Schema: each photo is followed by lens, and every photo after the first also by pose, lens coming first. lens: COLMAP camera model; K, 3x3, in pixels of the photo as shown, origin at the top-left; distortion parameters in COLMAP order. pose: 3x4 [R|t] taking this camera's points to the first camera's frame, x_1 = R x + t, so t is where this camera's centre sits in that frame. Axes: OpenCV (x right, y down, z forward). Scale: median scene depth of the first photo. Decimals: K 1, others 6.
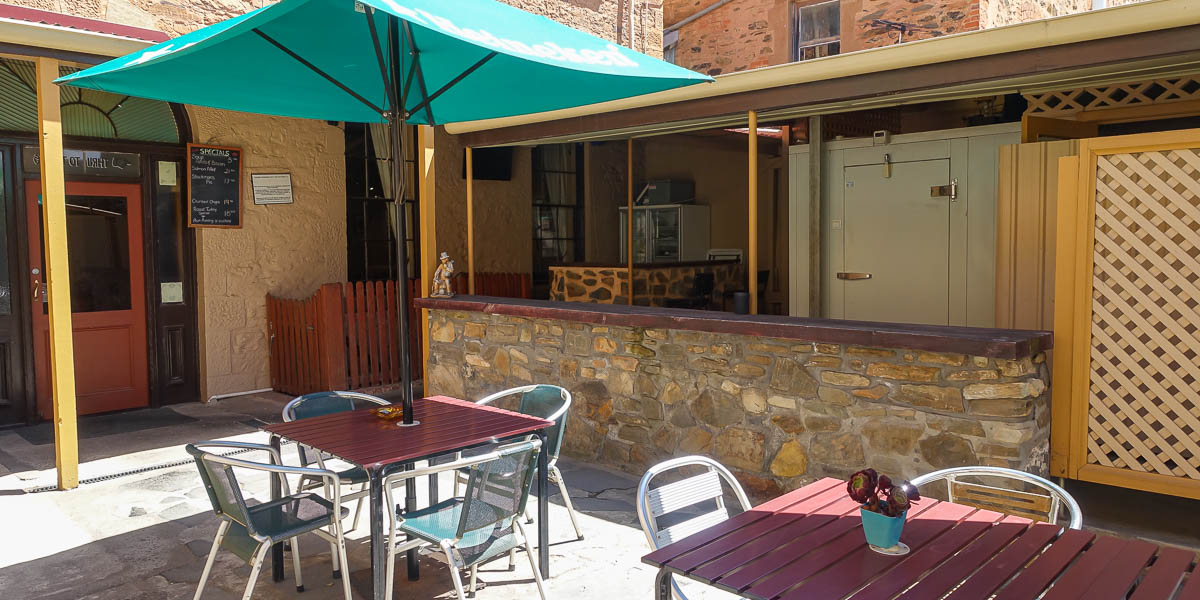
lens RADIAL K [[824.2, 0, 601.9], [0, 824.2, 297.5], [0, 0, 1]] dist [-0.000646, -0.005184]
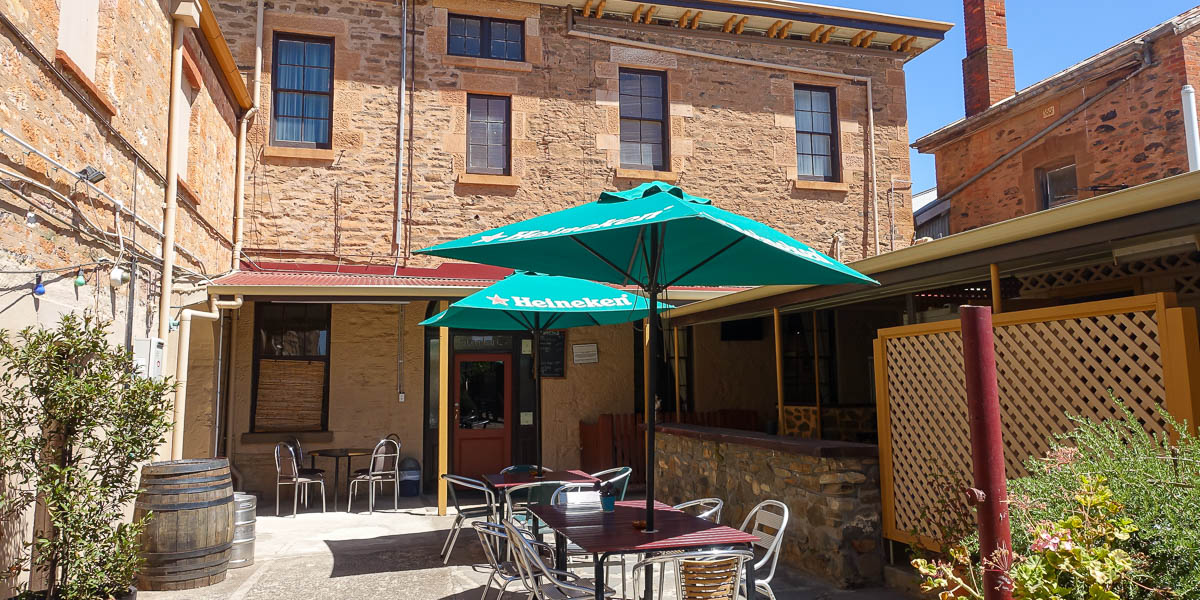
lens RADIAL K [[824.2, 0, 595.2], [0, 824.2, 296.0], [0, 0, 1]] dist [-0.000646, -0.005184]
pose [[0.855147, -0.057774, -0.515156, 0.424278], [-0.031252, 0.986217, -0.162480, 0.014898], [0.517442, 0.155044, 0.841555, -0.326791]]
